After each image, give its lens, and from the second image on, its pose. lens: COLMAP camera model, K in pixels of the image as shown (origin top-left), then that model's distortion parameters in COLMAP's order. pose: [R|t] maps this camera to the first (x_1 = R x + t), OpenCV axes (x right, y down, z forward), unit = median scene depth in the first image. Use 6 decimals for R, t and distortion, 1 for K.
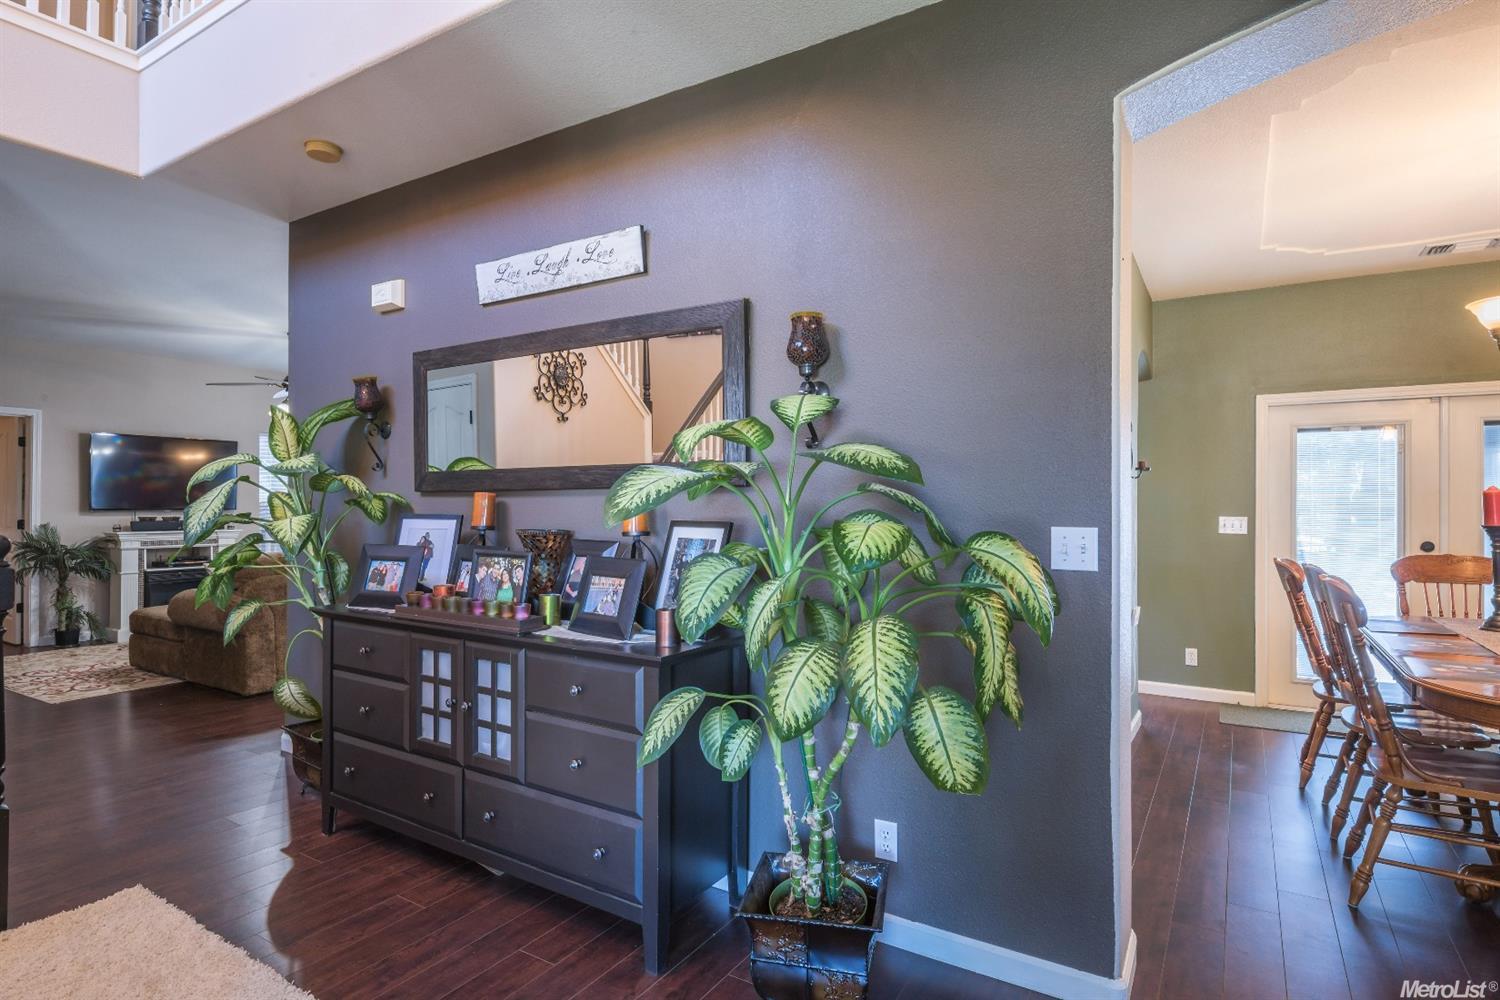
lens RADIAL K [[786.7, 0, 753.5], [0, 786.7, 500.2], [0, 0, 1]] dist [0.015783, -0.013133]
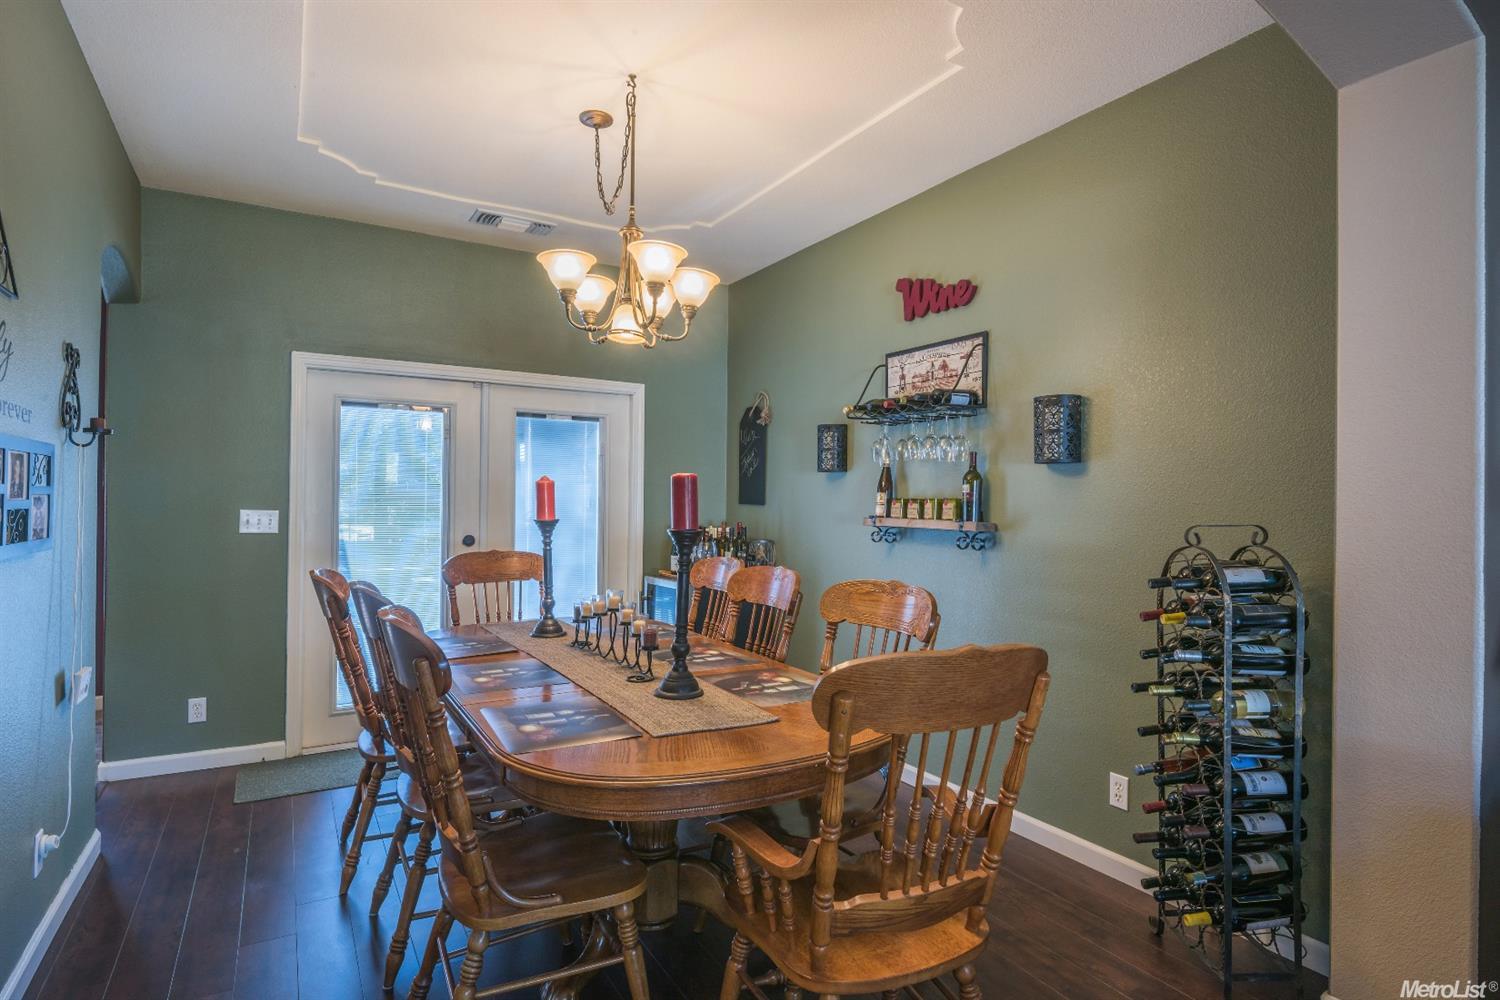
lens RADIAL K [[786.7, 0, 753.5], [0, 786.7, 500.2], [0, 0, 1]] dist [0.015783, -0.013133]
pose [[0.462579, 0.001258, 0.886577, 0.210297], [-0.014851, 0.999870, 0.006330, 0.000113], [-0.886454, -0.016095, 0.462537, 0.314768]]
